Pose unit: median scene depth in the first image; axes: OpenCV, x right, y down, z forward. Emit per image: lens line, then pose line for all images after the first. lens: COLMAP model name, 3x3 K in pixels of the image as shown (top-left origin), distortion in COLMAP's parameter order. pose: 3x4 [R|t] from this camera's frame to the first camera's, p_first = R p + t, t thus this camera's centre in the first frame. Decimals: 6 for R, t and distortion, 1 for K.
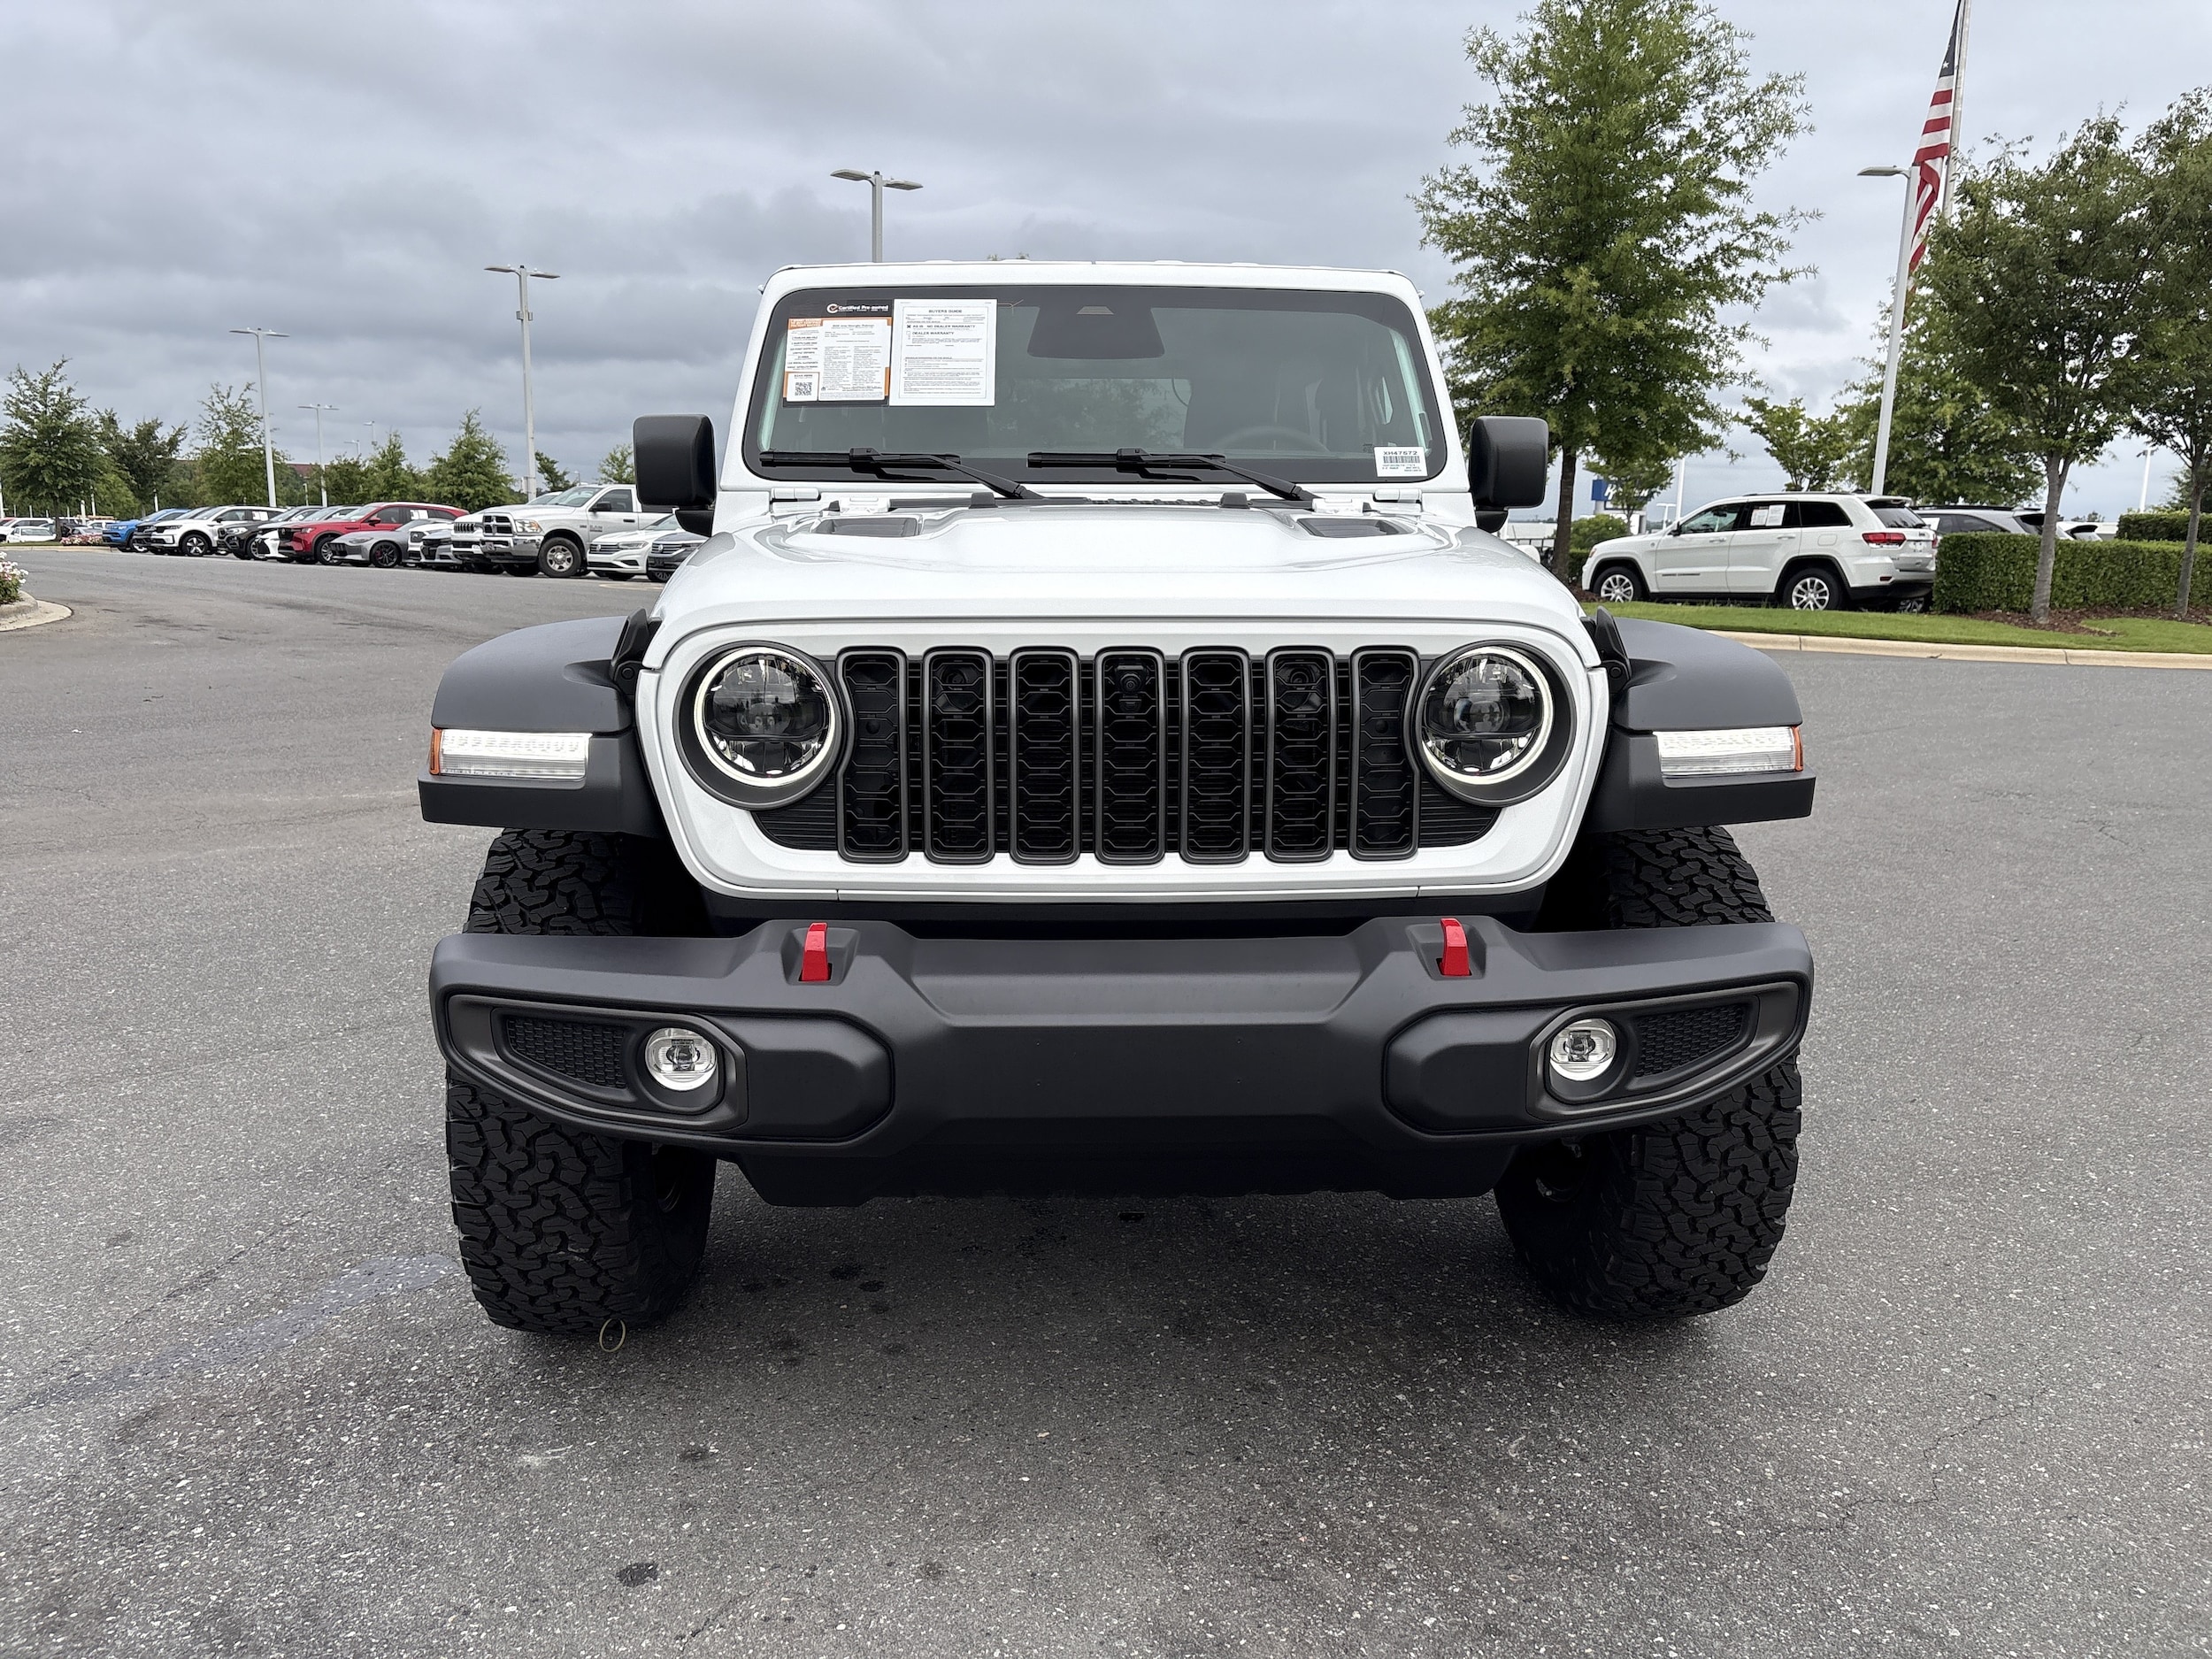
lens RADIAL K [[1715.3, 0, 1100.2], [0, 1715.3, 862.4], [0, 0, 1]] dist [0.053922, -0.053390]
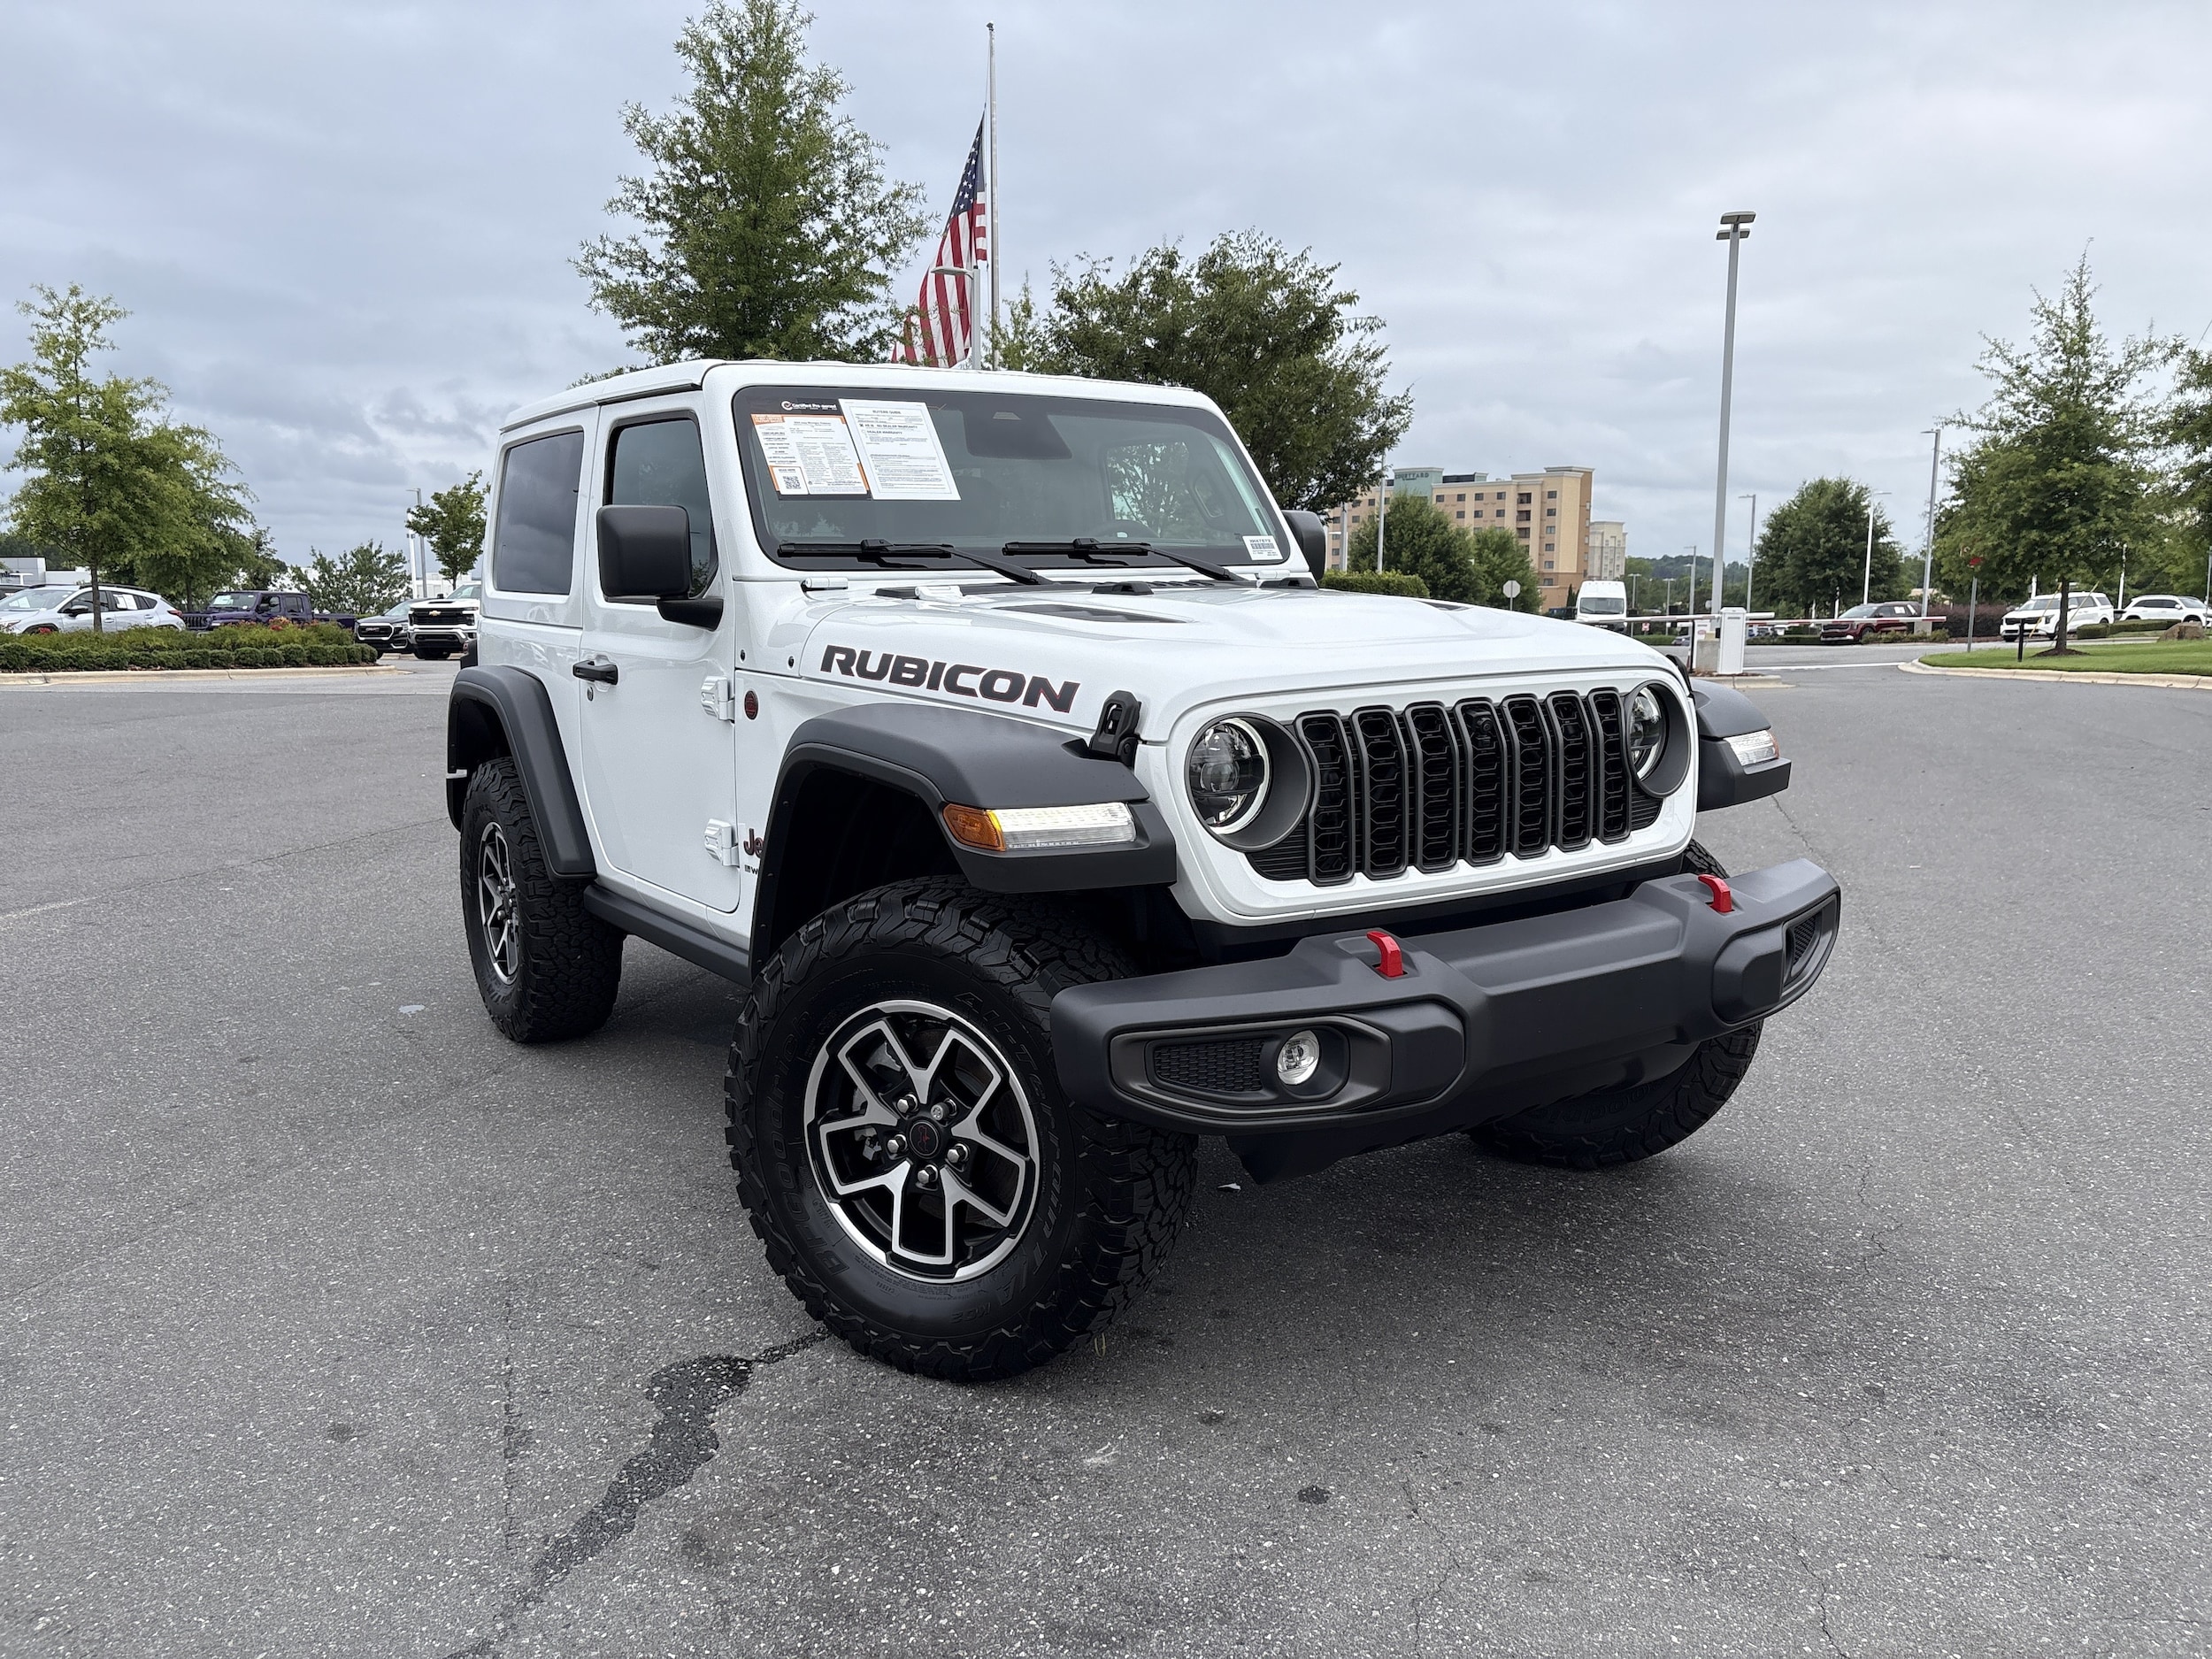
lens RADIAL K [[1726.2, 0, 1115.2], [0, 1726.2, 852.3], [0, 0, 1]] dist [0.067196, -0.088452]
pose [[0.849521, -0.099206, 0.518143, -0.562308], [0.118978, 0.992884, -0.004968, -0.022188], [-0.513964, 0.065869, 0.855279, 0.010943]]
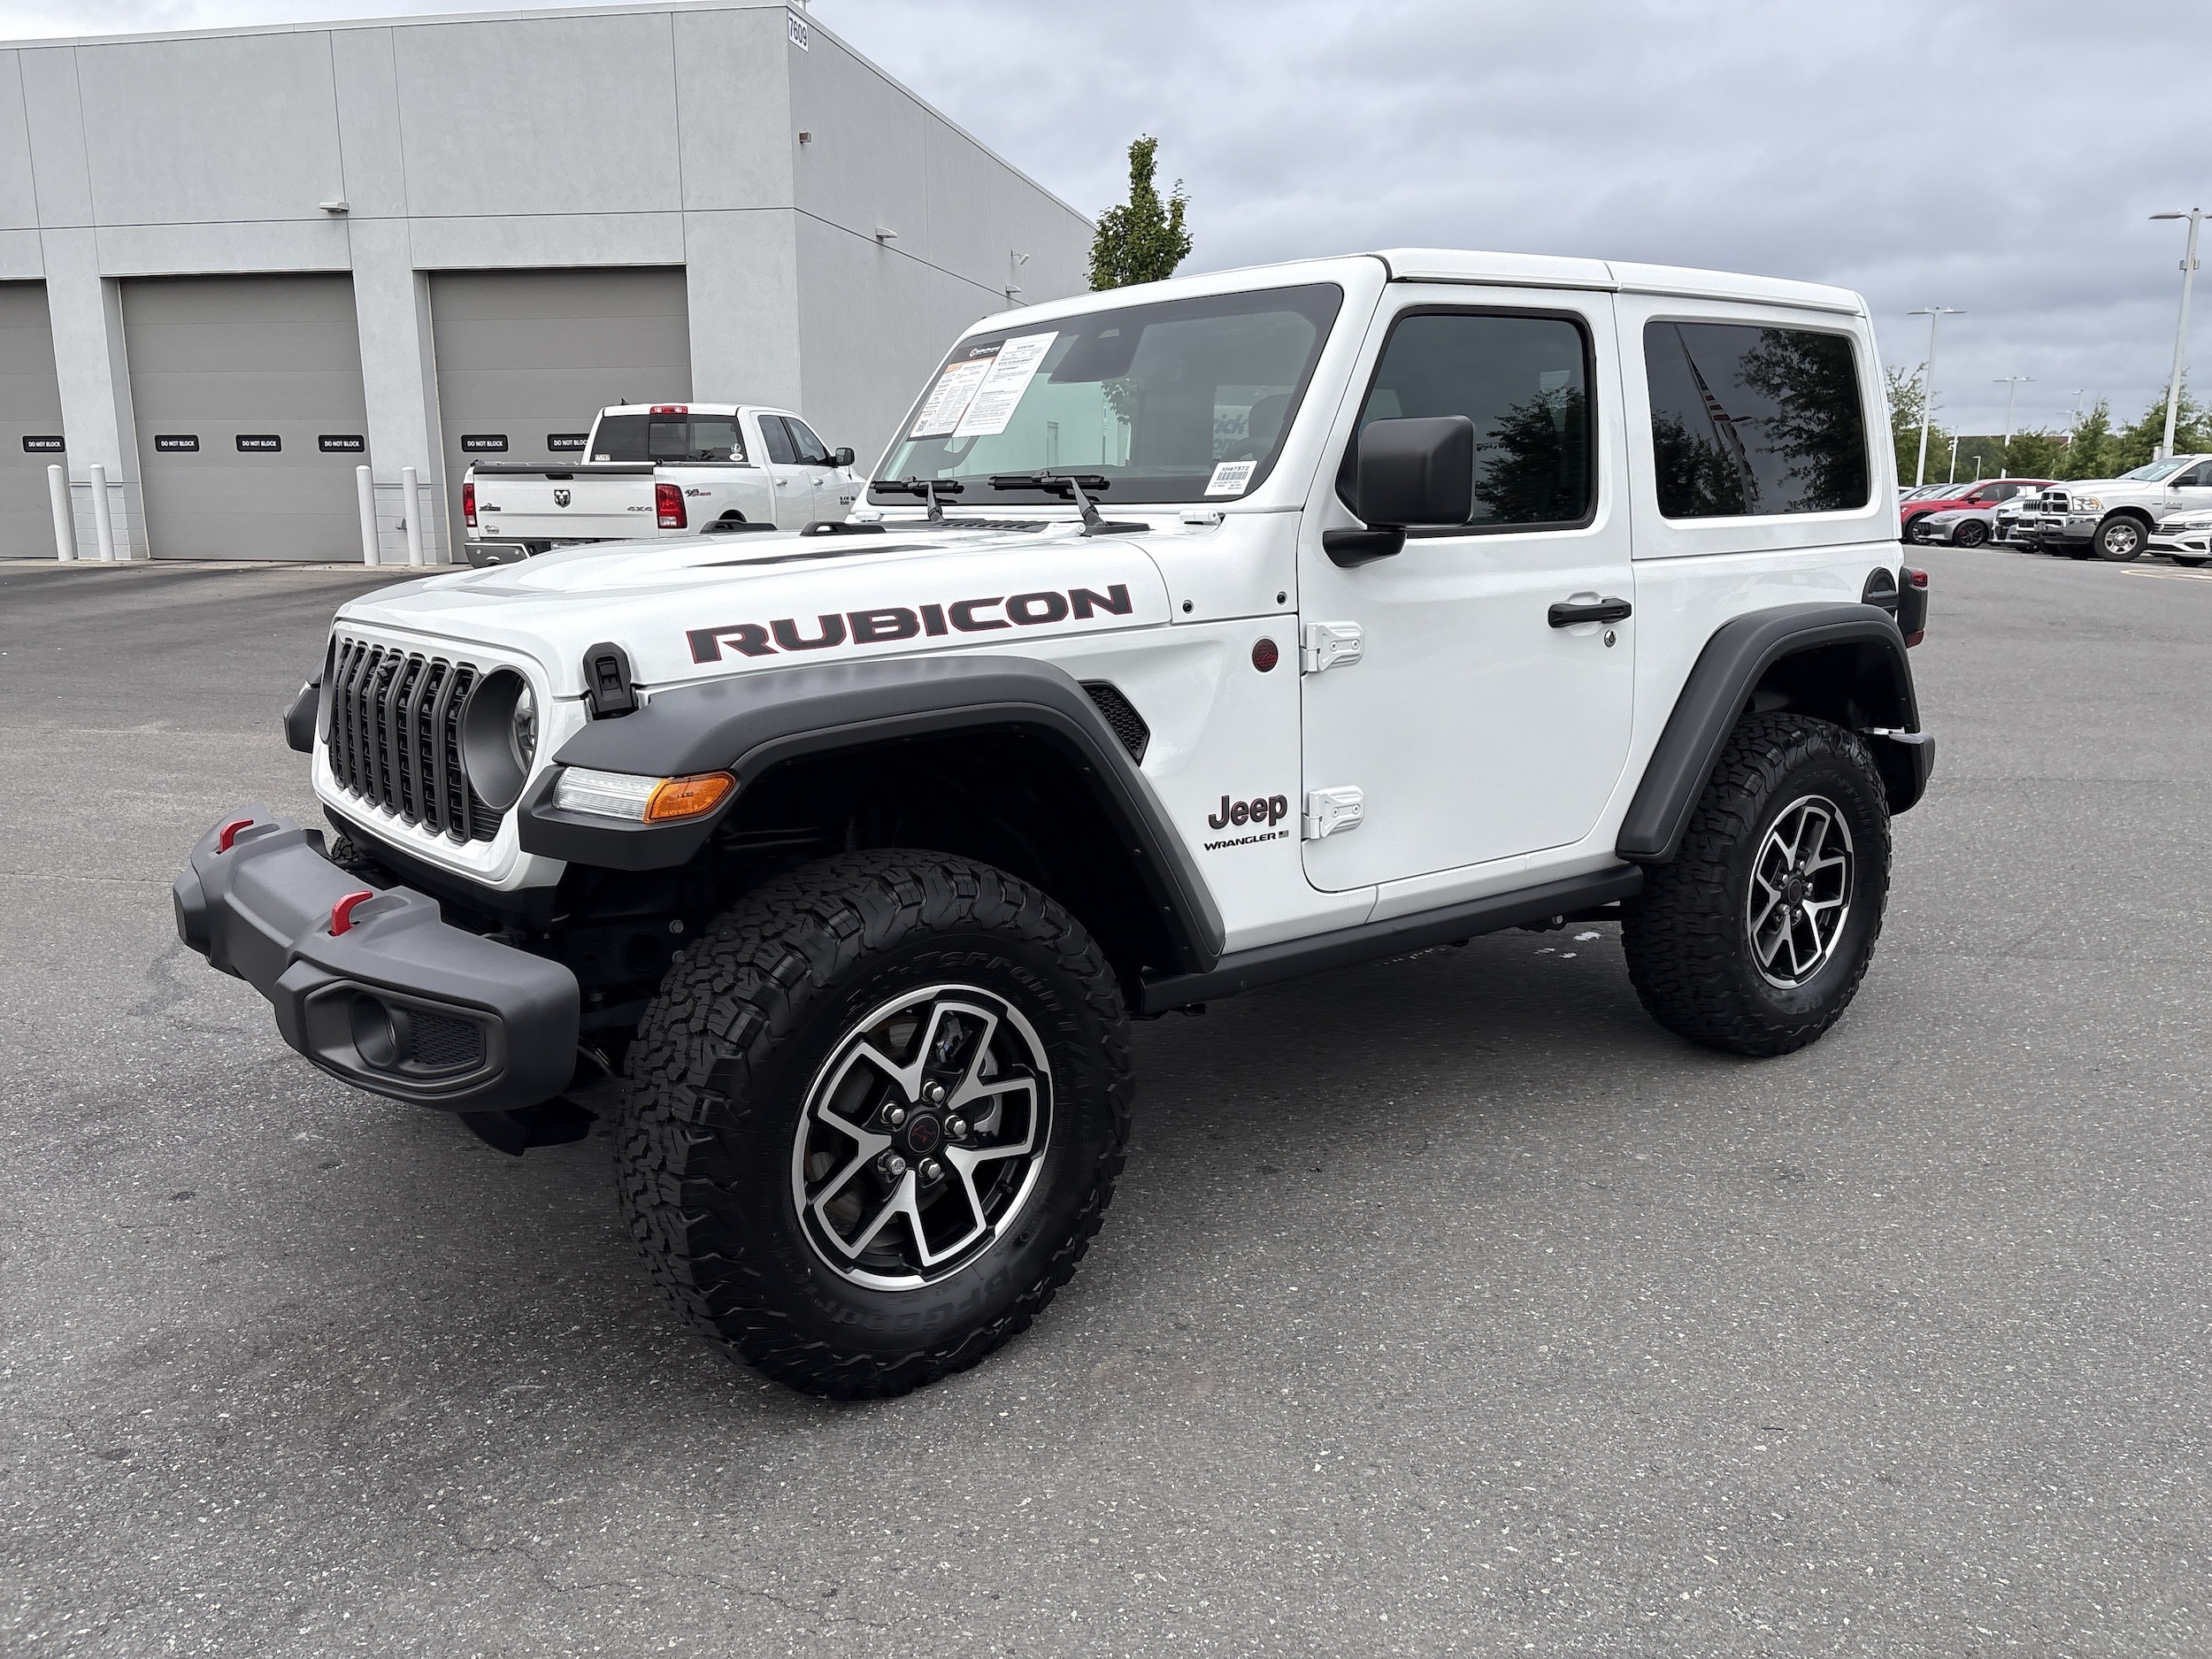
lens RADIAL K [[1703.0, 0, 1106.0], [0, 1703.0, 829.5], [0, 0, 1]] dist [0.106970, -0.143198]
pose [[0.577680, 0.146966, -0.802924, 0.871447], [-0.149987, 0.986021, 0.072568, -0.102329], [0.802365, 0.078507, 0.591648, 0.413585]]
